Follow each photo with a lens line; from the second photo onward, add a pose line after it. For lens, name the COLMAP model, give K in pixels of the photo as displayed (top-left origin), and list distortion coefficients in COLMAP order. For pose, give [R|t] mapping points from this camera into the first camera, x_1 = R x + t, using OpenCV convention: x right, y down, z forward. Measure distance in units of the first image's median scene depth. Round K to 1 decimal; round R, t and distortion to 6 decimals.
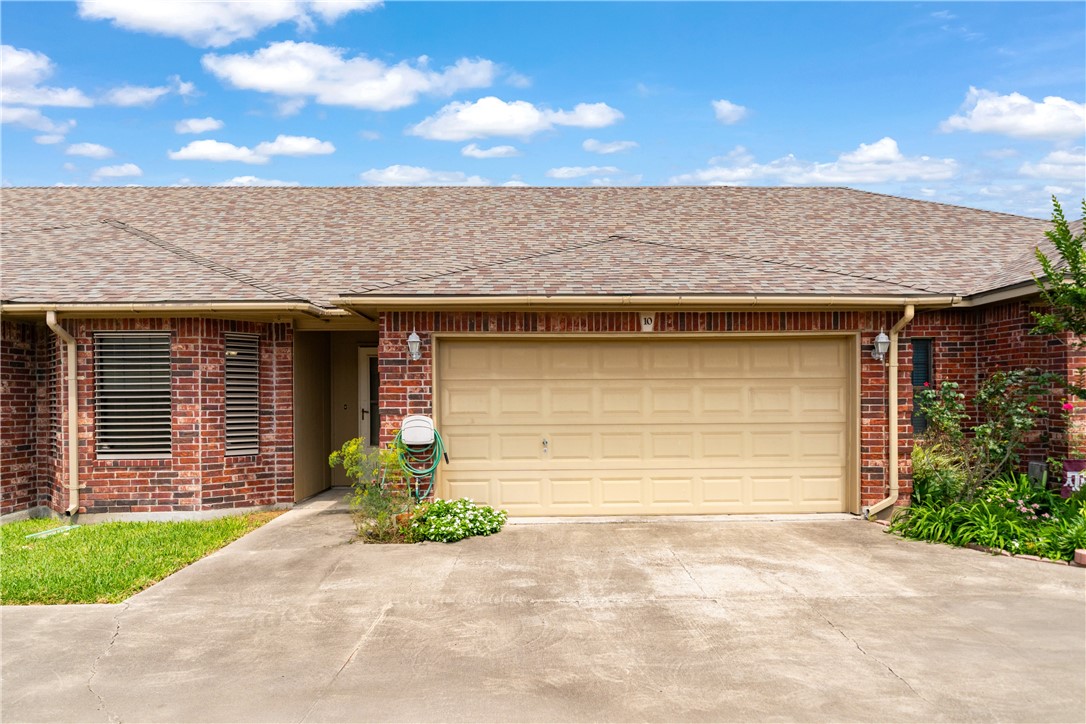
lens RADIAL K [[666.1, 0, 543.2], [0, 666.1, 372.8], [0, 0, 1]] dist [-0.001185, 0.001178]
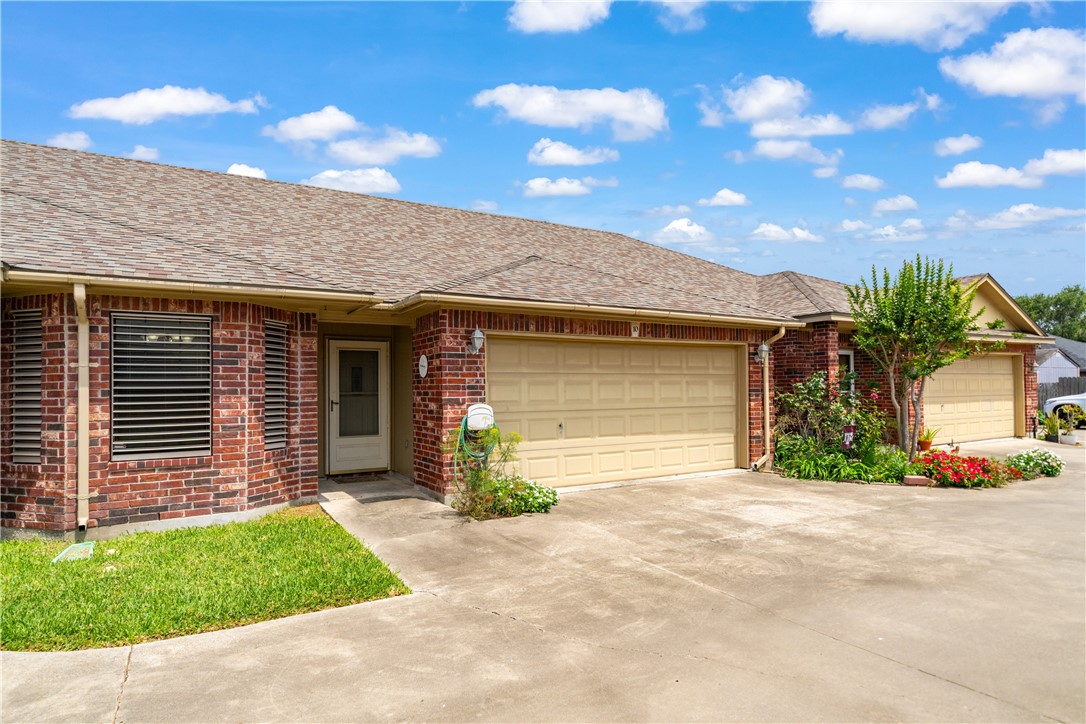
lens RADIAL K [[585.6, 0, 542.6], [0, 585.6, 357.1], [0, 0, 1]] dist [0.000197, -0.000336]
pose [[0.881852, 0.024306, 0.470899, -0.543677], [-0.013895, 0.999576, -0.025574, 0.008988], [-0.471321, 0.016010, 0.881817, 0.082318]]
